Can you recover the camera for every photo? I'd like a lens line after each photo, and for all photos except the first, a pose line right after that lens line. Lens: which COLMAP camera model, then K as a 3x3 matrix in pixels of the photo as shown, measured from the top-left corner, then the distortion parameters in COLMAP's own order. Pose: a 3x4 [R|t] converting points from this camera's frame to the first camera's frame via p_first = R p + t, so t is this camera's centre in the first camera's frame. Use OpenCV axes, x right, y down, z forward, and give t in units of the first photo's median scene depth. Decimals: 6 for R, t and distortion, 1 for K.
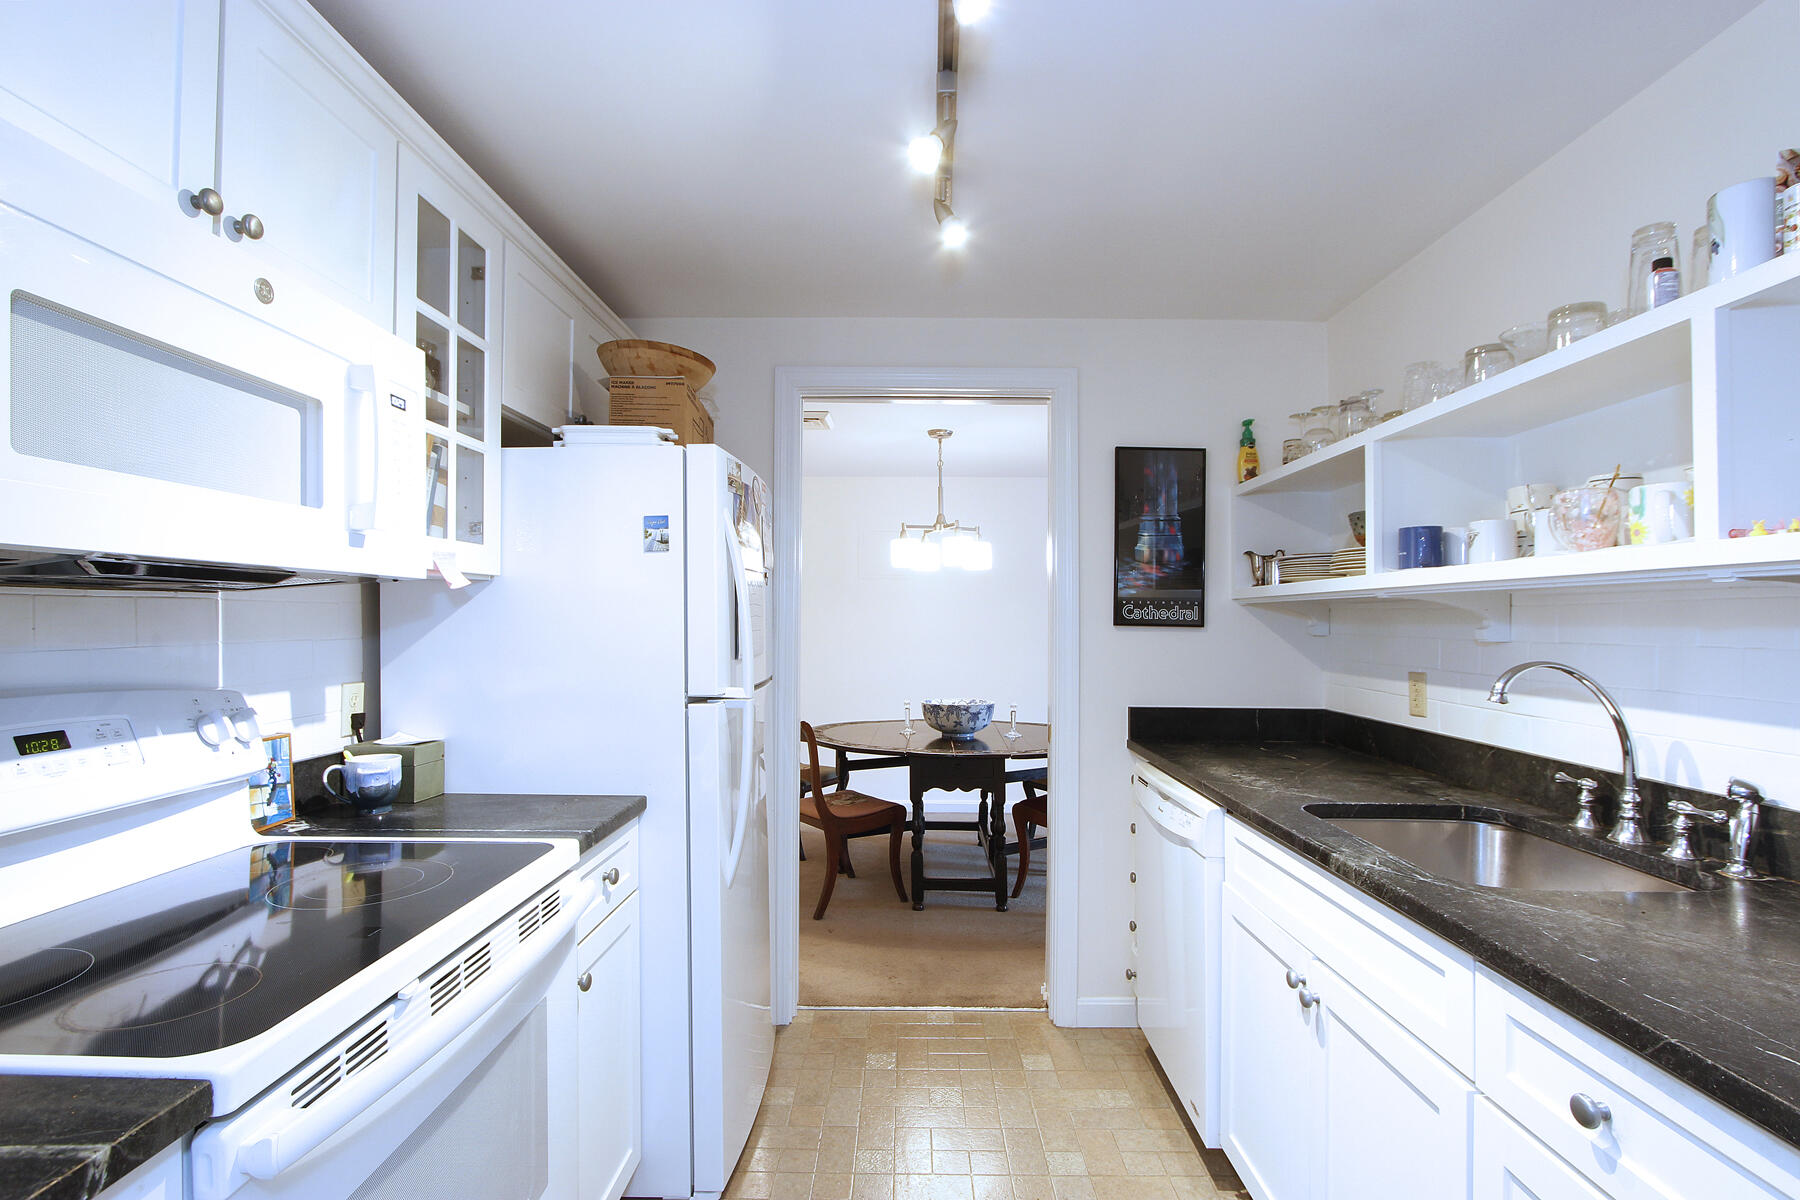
lens RADIAL K [[861.6, 0, 927.6], [0, 861.6, 646.5], [0, 0, 1]] dist [-0.007942, -0.000720]
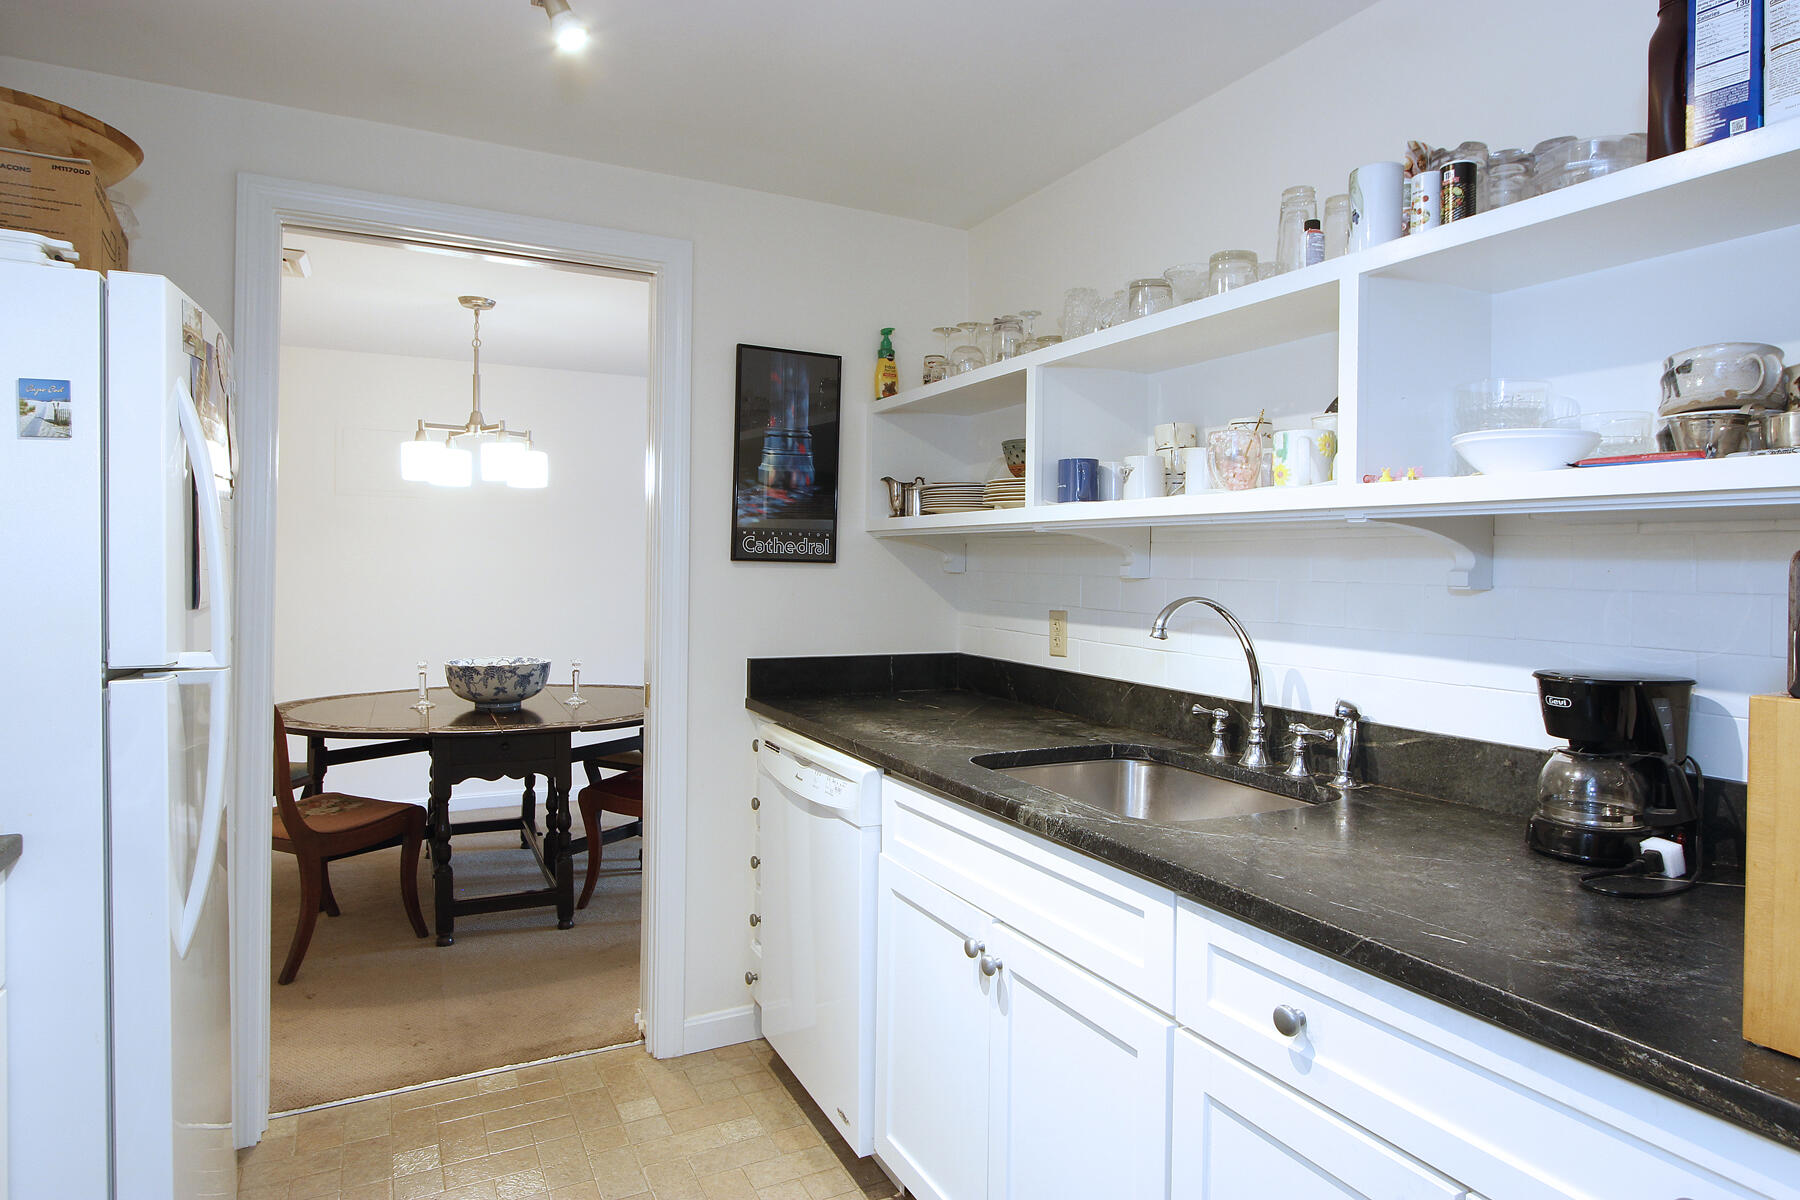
lens RADIAL K [[1040.7, 0, 900.0], [0, 1040.7, 600.0], [0, 0, 1]] dist [-0.019803, 0.019817]
pose [[0.882289, -0.012642, 0.470539, -0.121975], [0.007617, 0.999892, 0.012581, 0.002144], [-0.470647, -0.007516, 0.882290, 0.049453]]
